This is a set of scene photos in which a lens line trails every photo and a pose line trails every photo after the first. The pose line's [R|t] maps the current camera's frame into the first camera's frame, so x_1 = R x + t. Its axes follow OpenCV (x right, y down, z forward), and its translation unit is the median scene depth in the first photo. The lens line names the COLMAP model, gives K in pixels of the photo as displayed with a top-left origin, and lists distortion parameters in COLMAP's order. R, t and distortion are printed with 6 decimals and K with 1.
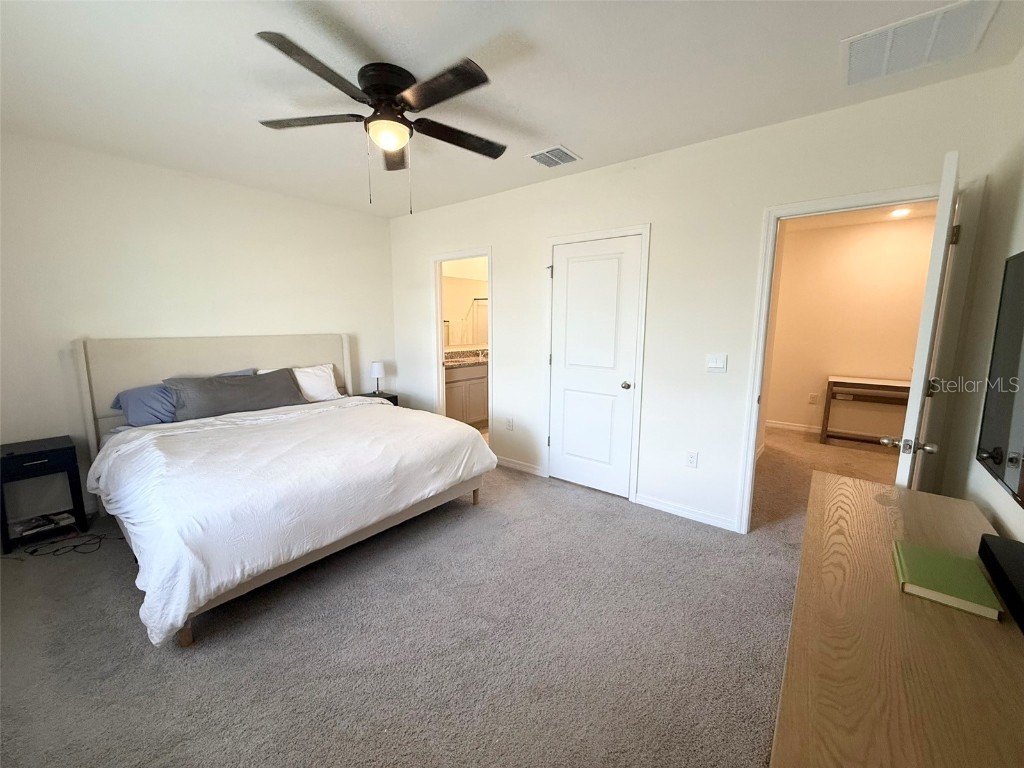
lens RADIAL K [[409.6, 0, 513.7], [0, 409.6, 381.6], [0, 0, 1]] dist [0.001350, -0.000559]
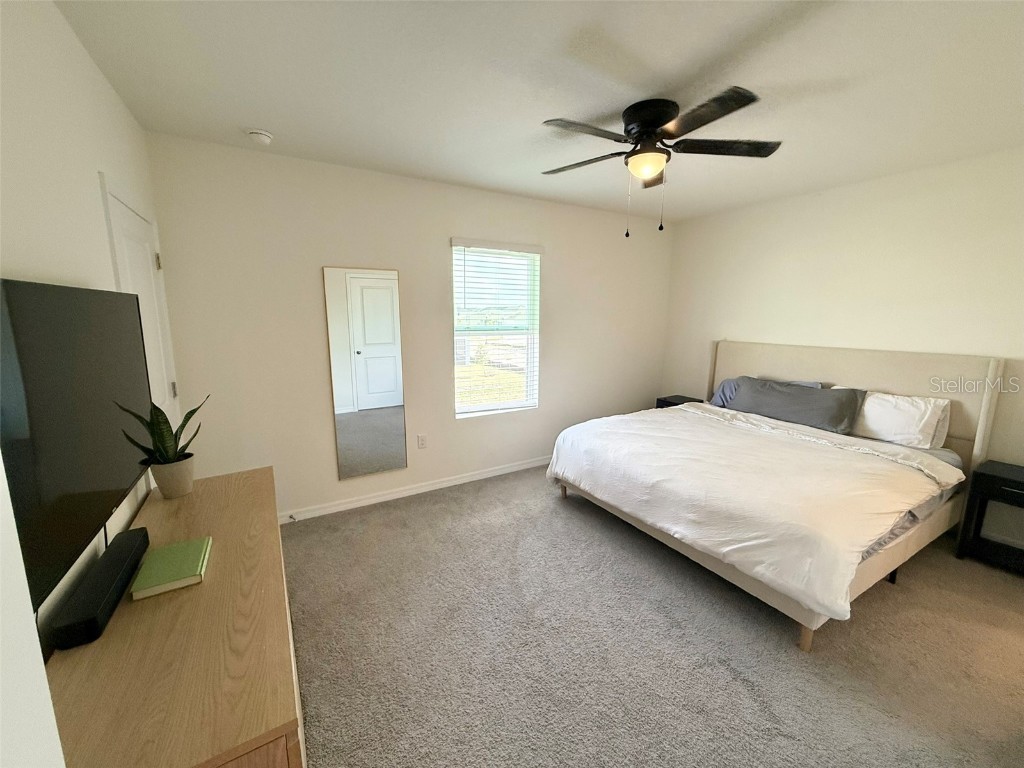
lens RADIAL K [[409.6, 0, 509.9], [0, 409.6, 380.9], [0, 0, 1]] dist [0.001350, -0.000559]
pose [[-0.349157, 0.149870, -0.925002, 0.673403], [-0.142919, 0.967062, 0.210631, -0.178356], [0.926101, 0.205744, -0.316237, 0.852995]]
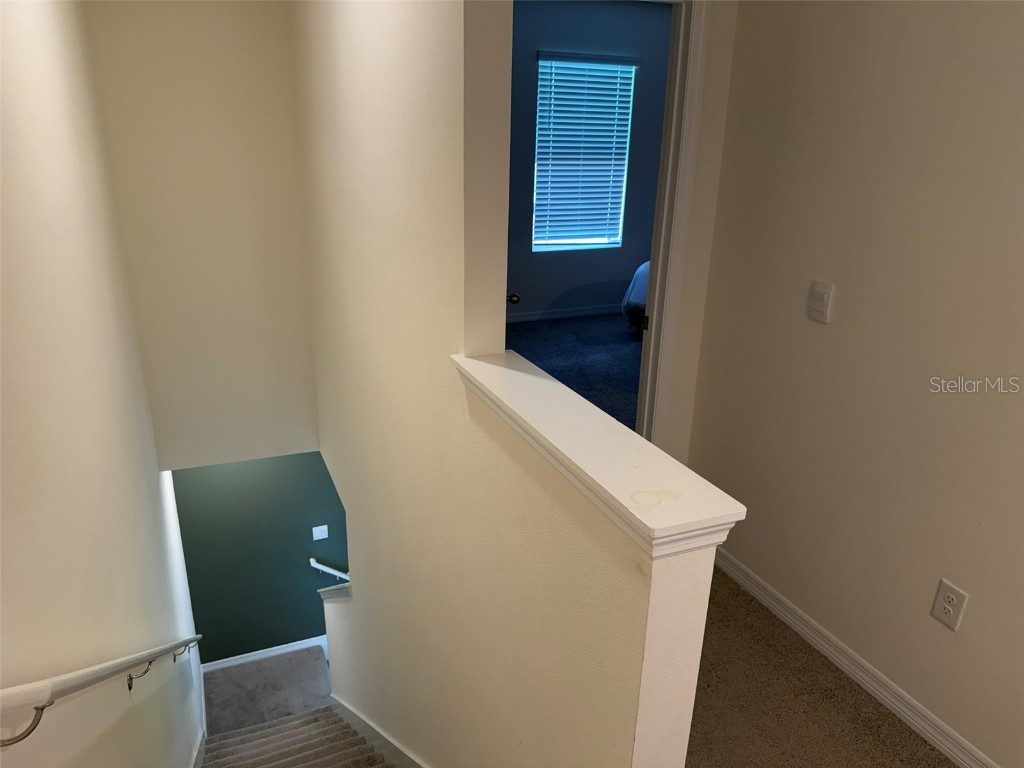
lens RADIAL K [[718.6, 0, 513.0], [0, 718.6, 385.5], [0, 0, 1]] dist [0.060181, -0.061858]
pose [[-0.470182, 0.278605, -0.837441, 1.539035], [-0.157691, 0.907079, 0.390308, -0.240505], [0.868367, 0.315573, -0.382559, 1.230966]]
